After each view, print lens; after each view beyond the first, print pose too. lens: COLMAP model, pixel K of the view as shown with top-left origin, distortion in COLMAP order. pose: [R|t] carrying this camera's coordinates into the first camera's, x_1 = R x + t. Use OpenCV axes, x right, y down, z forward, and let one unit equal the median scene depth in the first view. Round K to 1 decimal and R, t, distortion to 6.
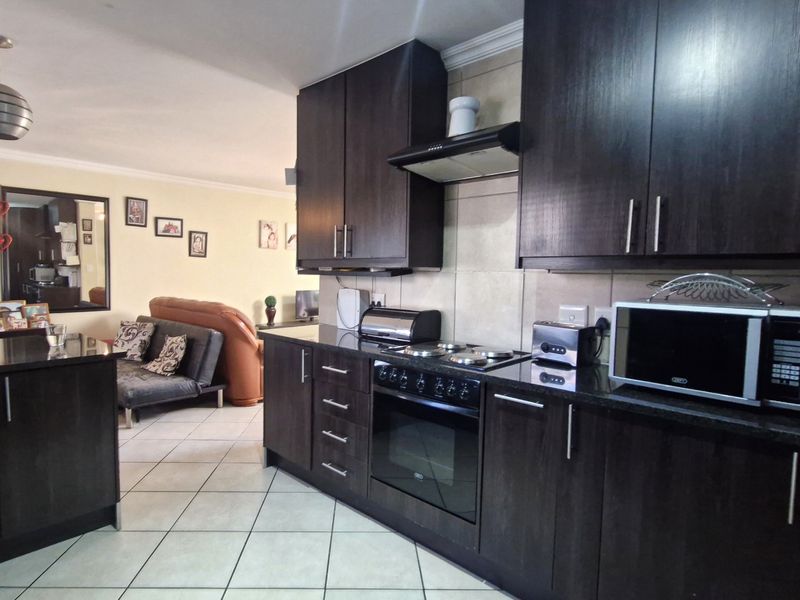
lens RADIAL K [[449.7, 0, 371.2], [0, 449.7, 296.9], [0, 0, 1]] dist [0.003398, 0.001166]
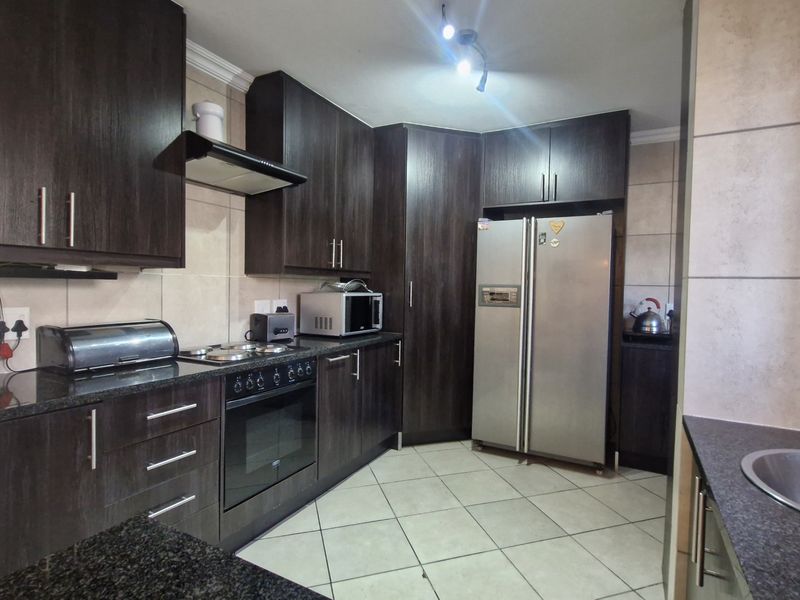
lens RADIAL K [[420.8, 0, 423.6], [0, 420.8, 296.7], [0, 0, 1]] dist [0.003880, 0.000268]
pose [[-0.303782, -0.044653, 0.951695, -0.356767], [0.037405, 0.997572, 0.058745, -0.018877], [-0.952007, 0.053443, -0.301374, 0.351711]]
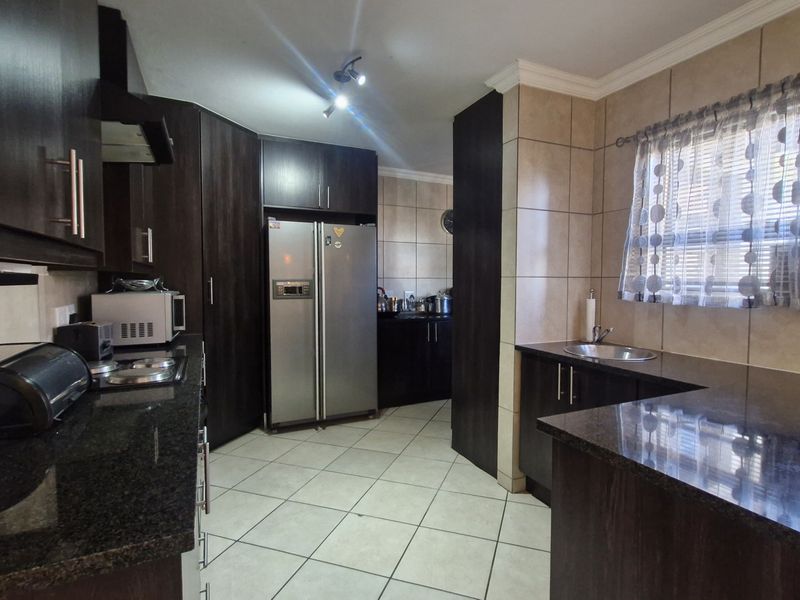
lens RADIAL K [[420.8, 0, 402.3], [0, 420.8, 296.3], [0, 0, 1]] dist [0.003880, 0.000268]
pose [[-0.939524, -0.029668, 0.341195, -0.232636], [0.006510, 0.994514, 0.104401, -0.035670], [-0.342420, 0.100308, -0.934177, 0.594738]]
